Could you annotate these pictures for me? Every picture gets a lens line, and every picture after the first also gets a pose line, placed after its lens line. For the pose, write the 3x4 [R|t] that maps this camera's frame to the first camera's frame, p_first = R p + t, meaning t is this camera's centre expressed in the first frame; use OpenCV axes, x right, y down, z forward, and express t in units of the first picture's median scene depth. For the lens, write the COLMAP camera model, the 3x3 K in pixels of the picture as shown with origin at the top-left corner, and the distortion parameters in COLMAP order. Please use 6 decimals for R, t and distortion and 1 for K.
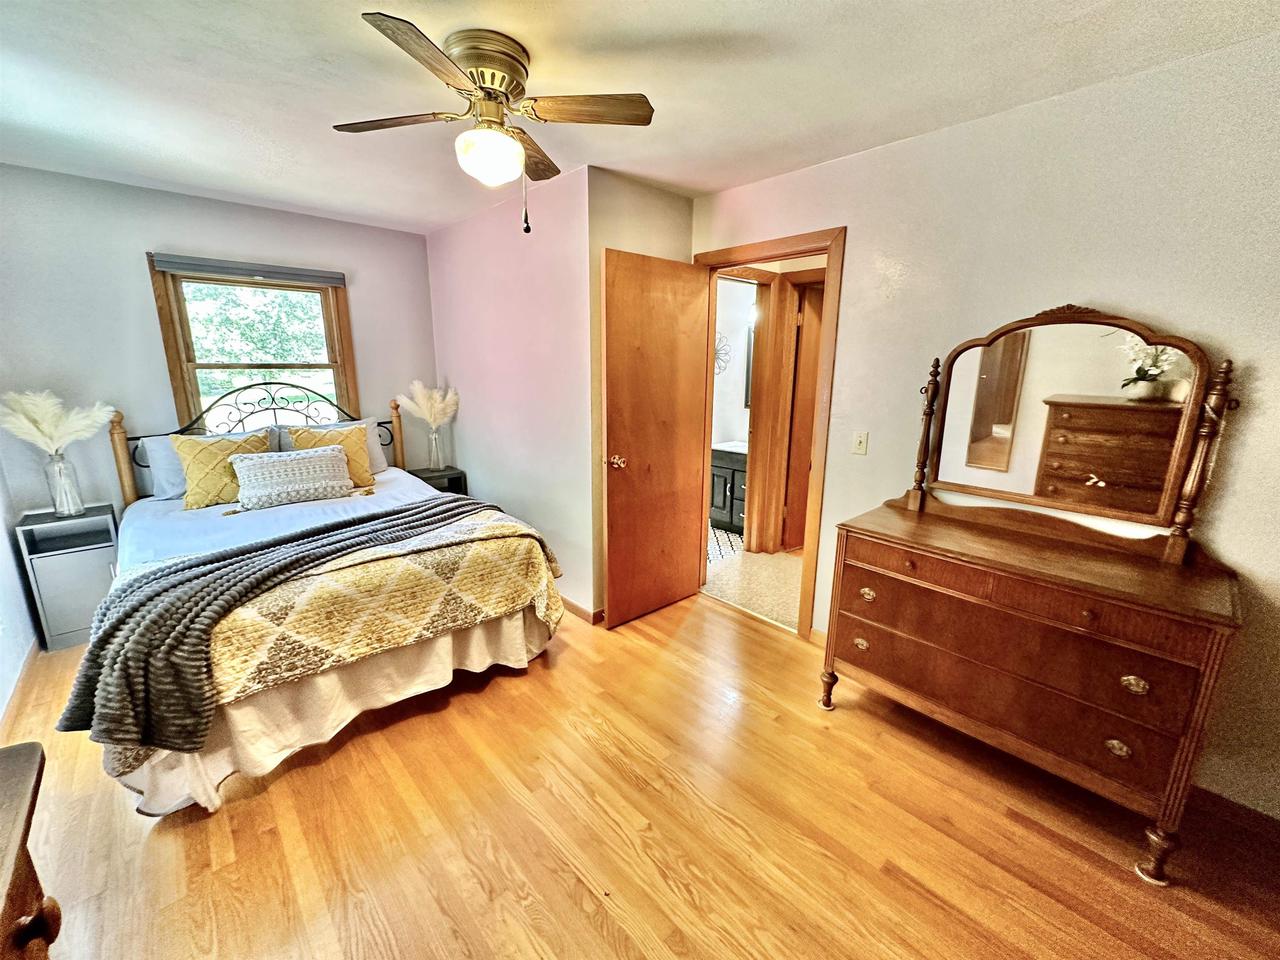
lens RADIAL K [[514.6, 0, 639.5], [0, 514.6, 479.1], [0, 0, 1]] dist [-0.002871, 0.001571]
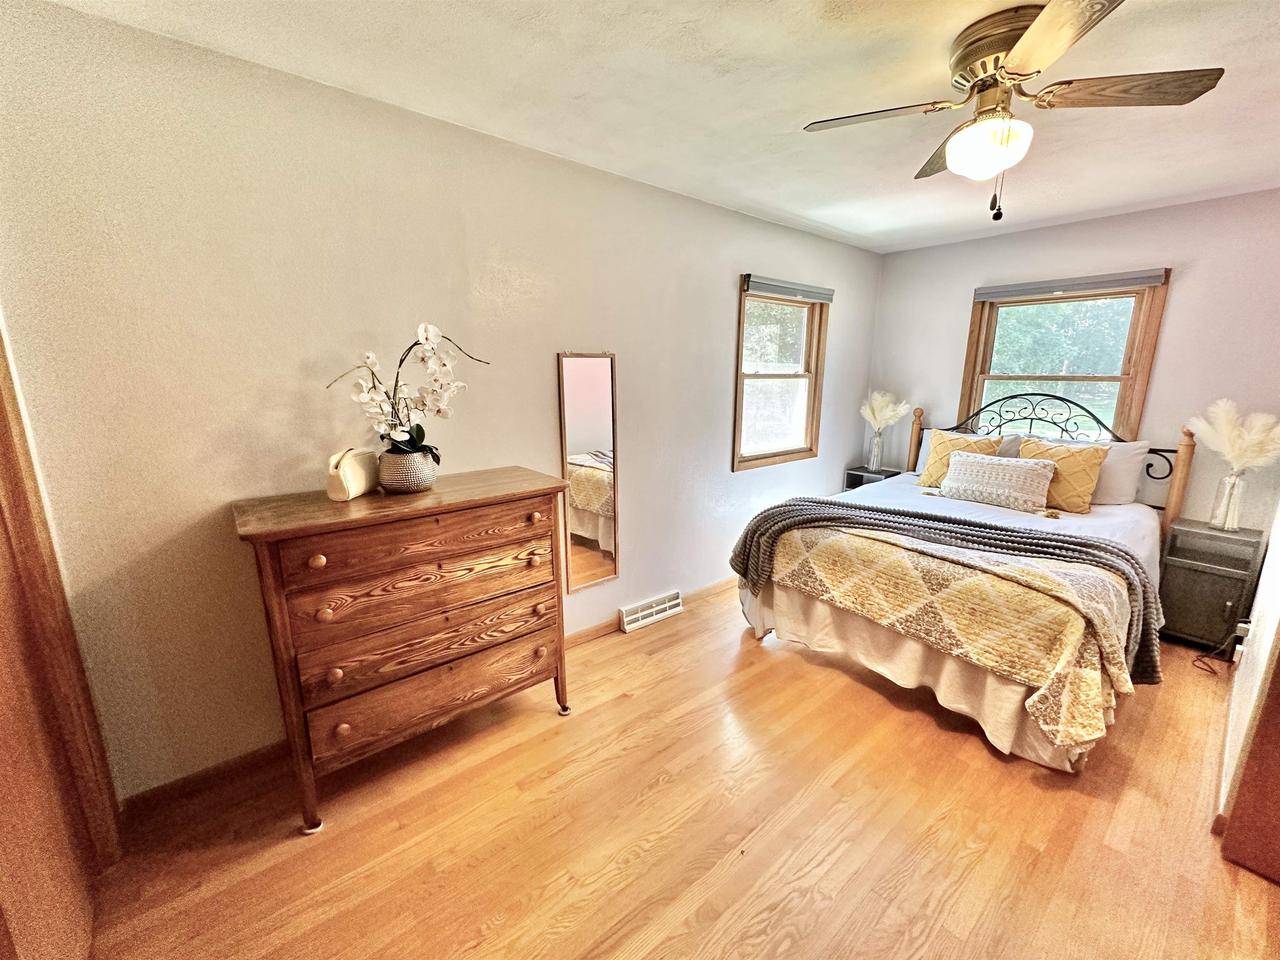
lens RADIAL K [[514.6, 0, 640.5], [0, 514.6, 481.5], [0, 0, 1]] dist [-0.002871, 0.001571]
pose [[-0.064870, 0.199435, -0.977761, 0.578472], [-0.223637, 0.951997, 0.209018, -0.084268], [0.972511, 0.232223, -0.017155, 0.416441]]
